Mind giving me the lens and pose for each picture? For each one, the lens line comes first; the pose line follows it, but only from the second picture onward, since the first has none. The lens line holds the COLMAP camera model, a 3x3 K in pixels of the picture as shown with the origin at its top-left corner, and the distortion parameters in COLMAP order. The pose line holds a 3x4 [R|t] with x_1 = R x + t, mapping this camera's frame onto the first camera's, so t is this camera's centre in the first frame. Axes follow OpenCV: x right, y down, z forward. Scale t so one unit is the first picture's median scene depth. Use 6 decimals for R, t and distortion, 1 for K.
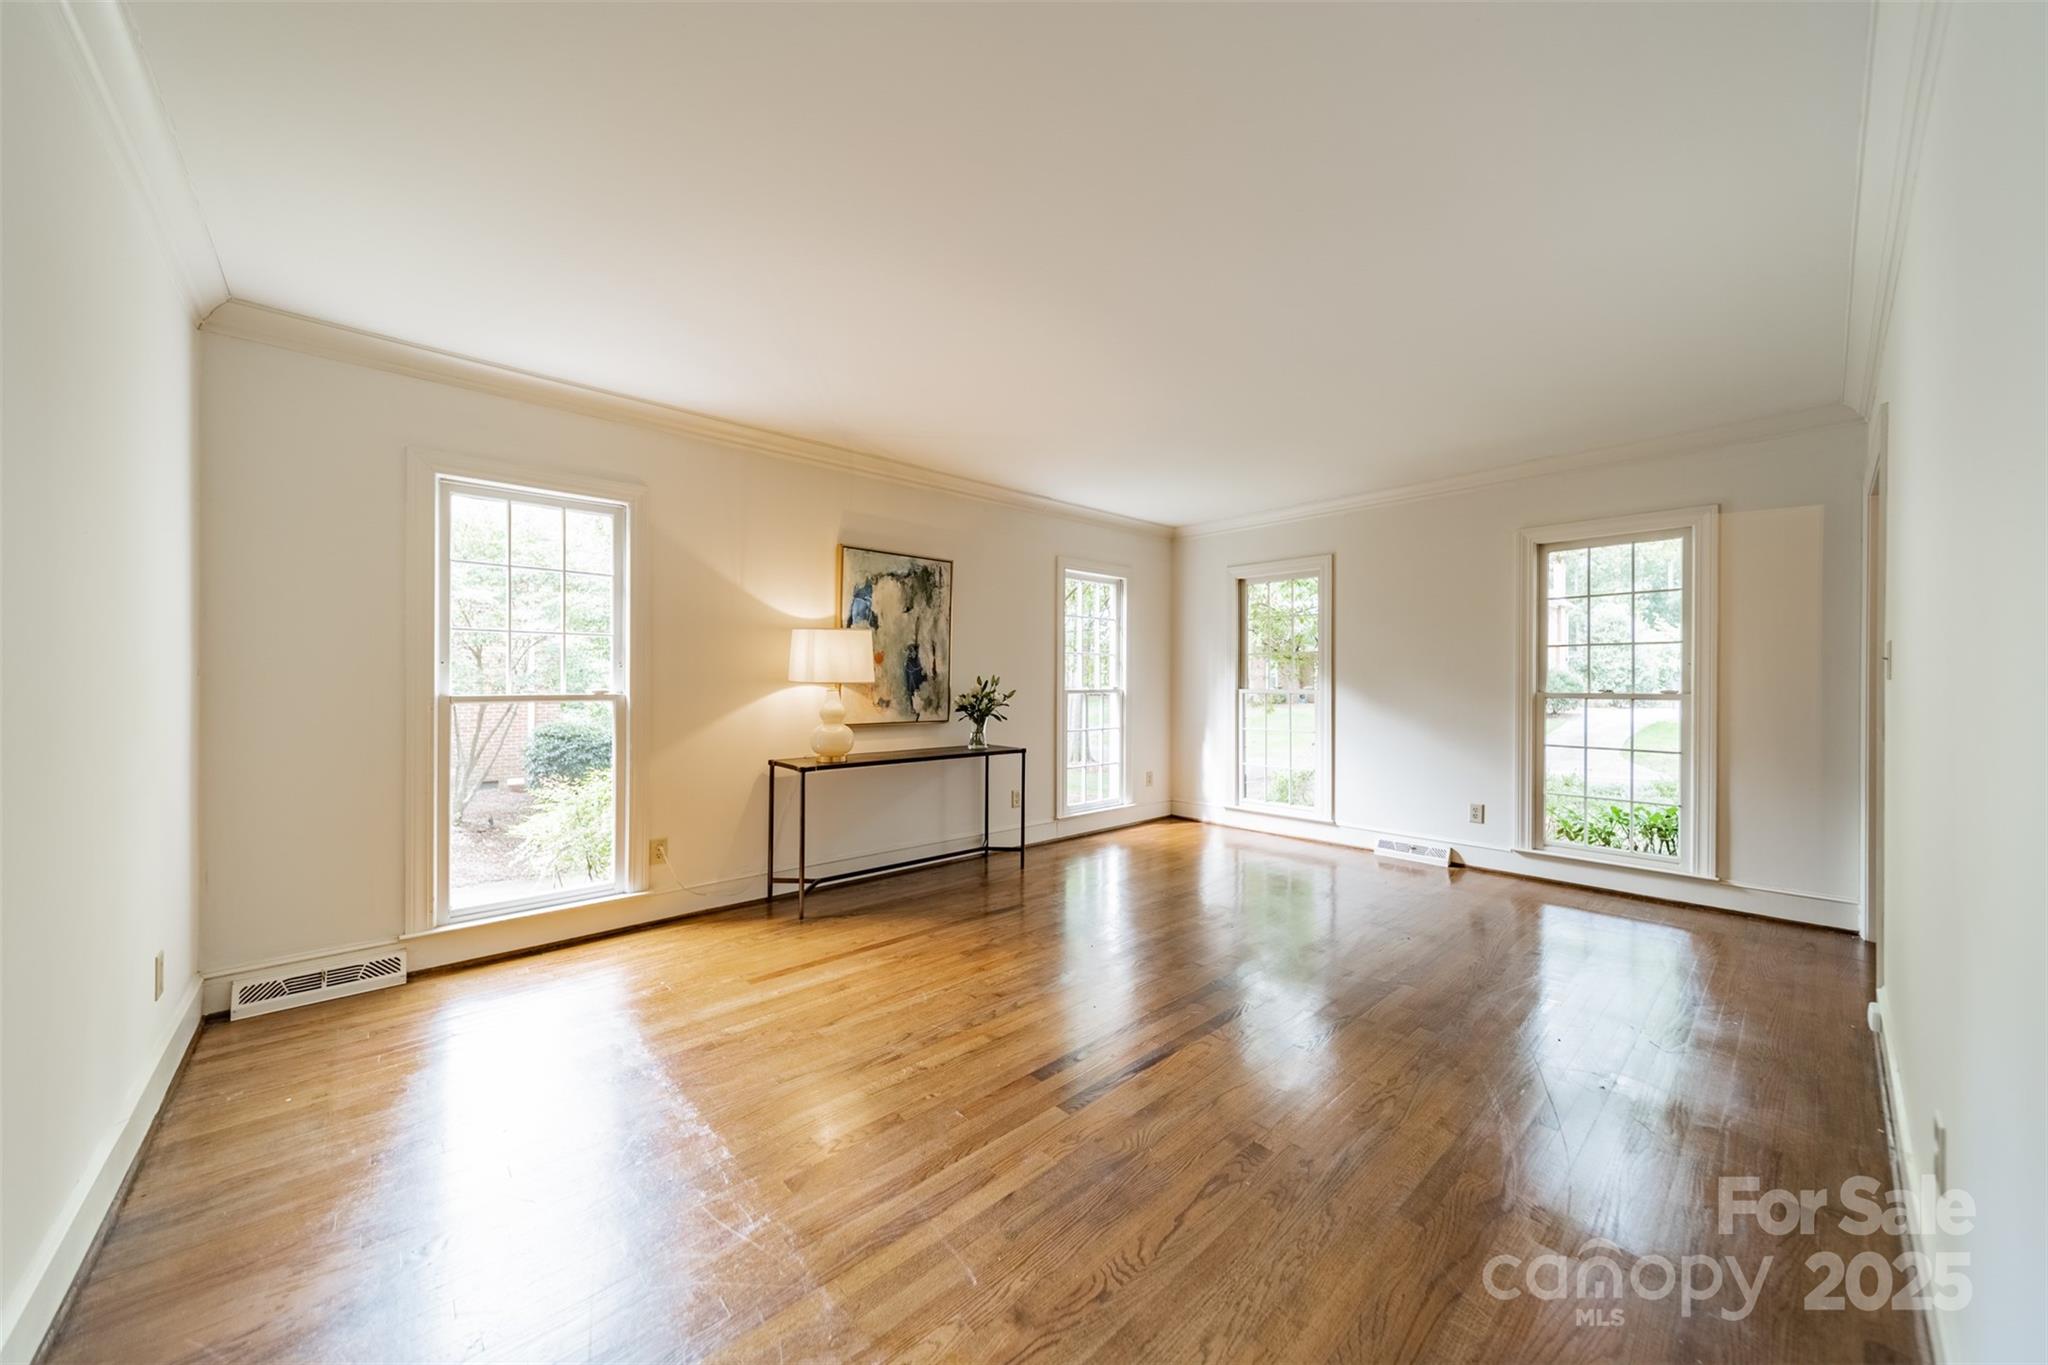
lens RADIAL K [[719.5, 0, 1027.6], [0, 719.5, 678.9], [0, 0, 1]] dist [0.008470, -0.000041]
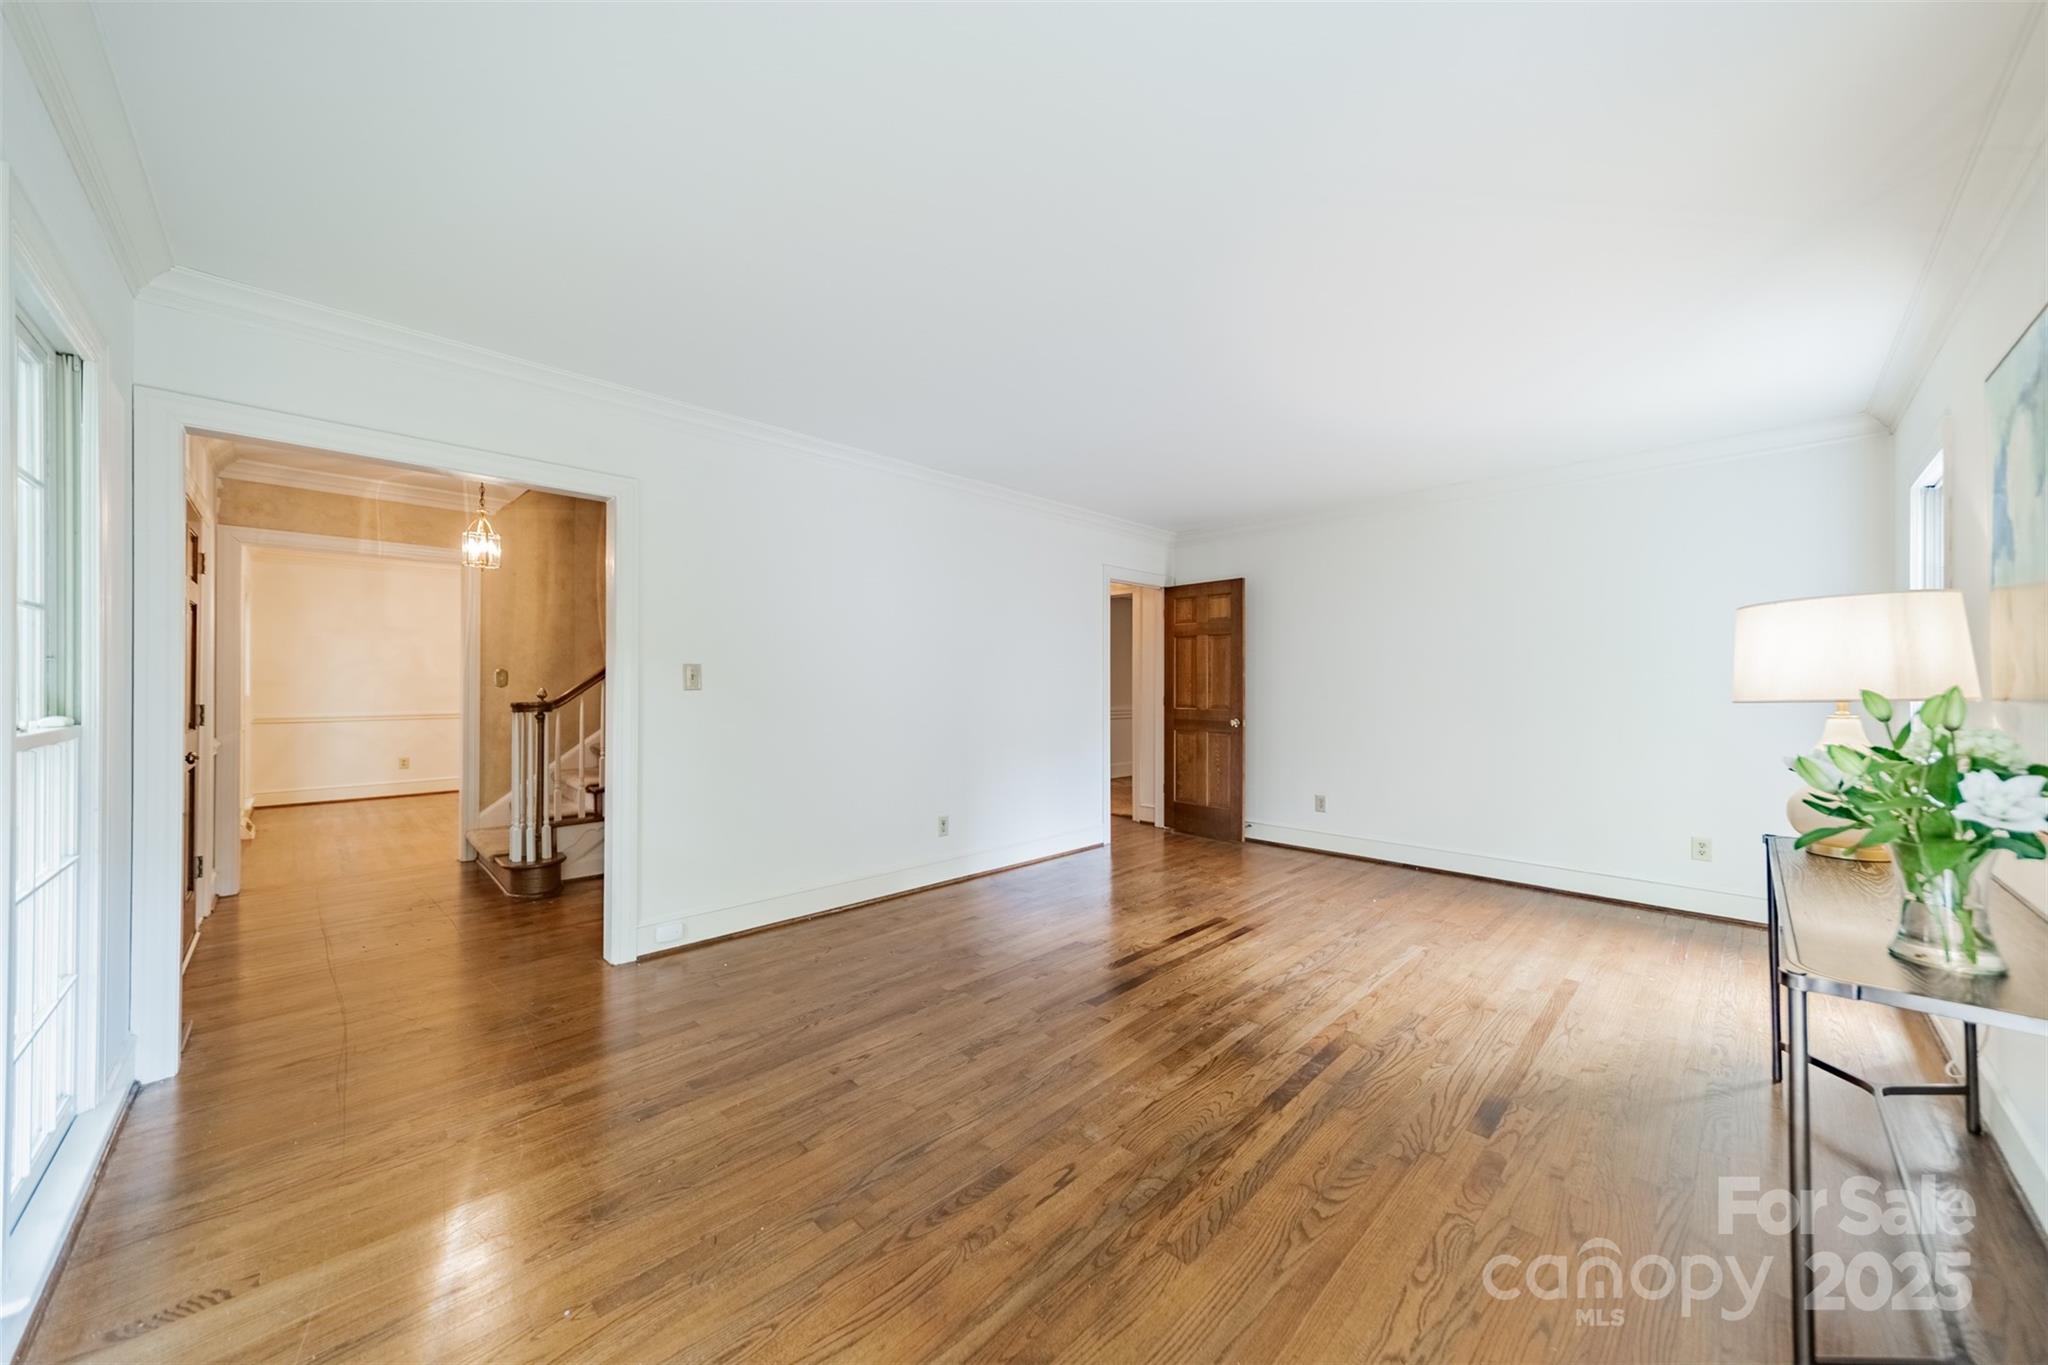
lens RADIAL K [[722.0, 0, 1024.0], [0, 722.0, 682.5], [0, 0, 1]] dist [0.001812, 0.000024]
pose [[-0.999386, -0.000485, -0.035033, 0.288868], [-0.000368, 0.999994, -0.003349, -0.005326], [0.035034, -0.003334, -0.999381, 1.298179]]
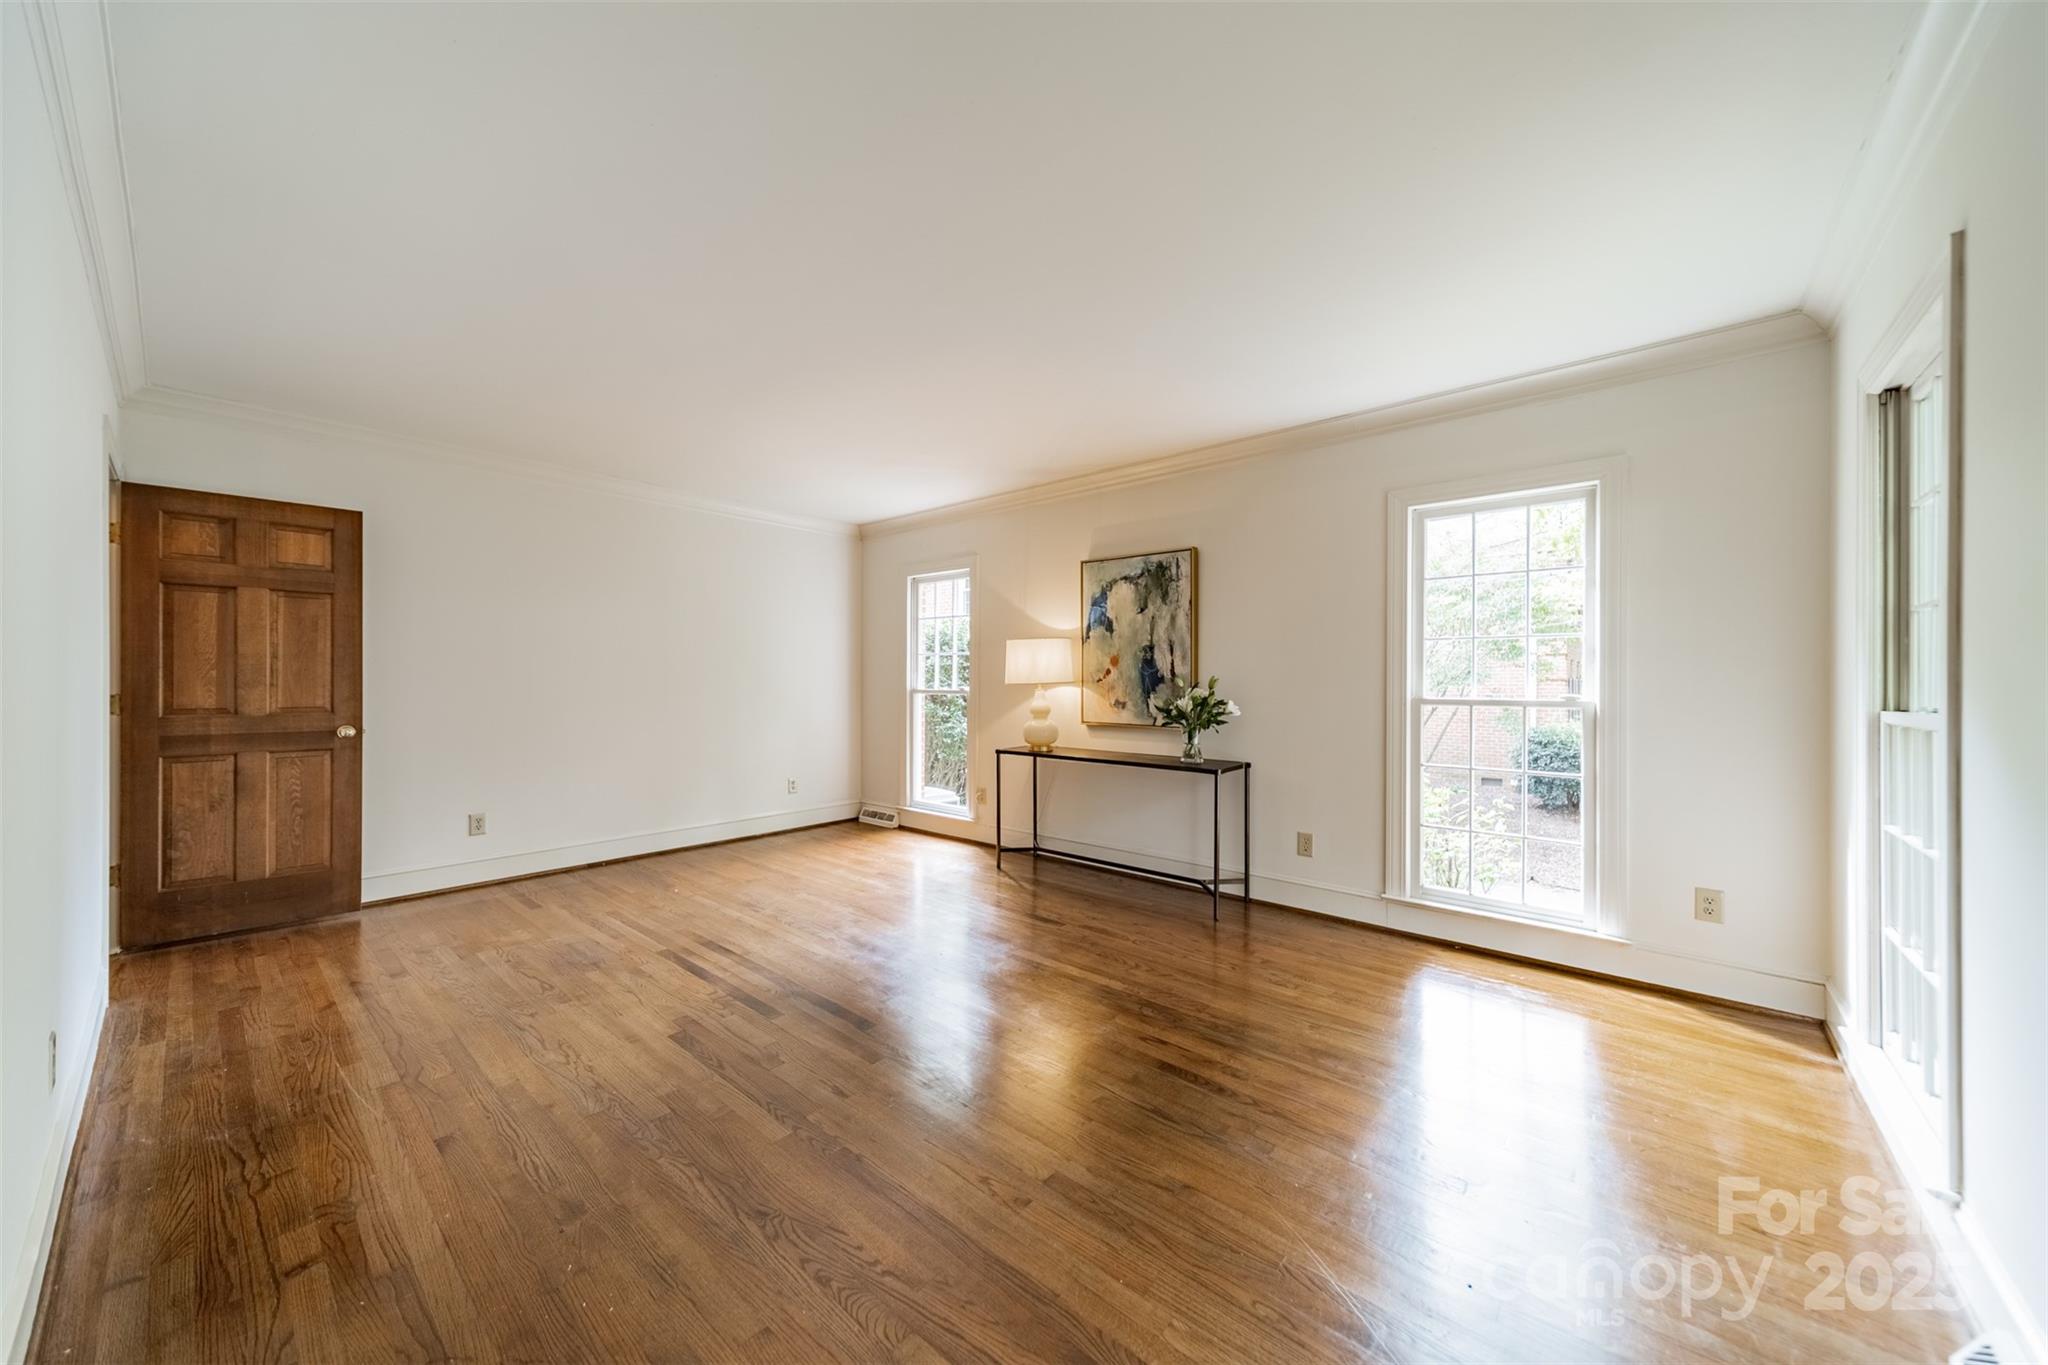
lens RADIAL K [[719.5, 0, 1027.6], [0, 719.5, 678.9], [0, 0, 1]] dist [0.008470, -0.000041]
pose [[0.122486, -0.004310, -0.992461, 0.782595], [-0.002481, 0.999986, -0.004649, 0.002156], [0.992467, 0.003032, 0.122473, 0.724363]]
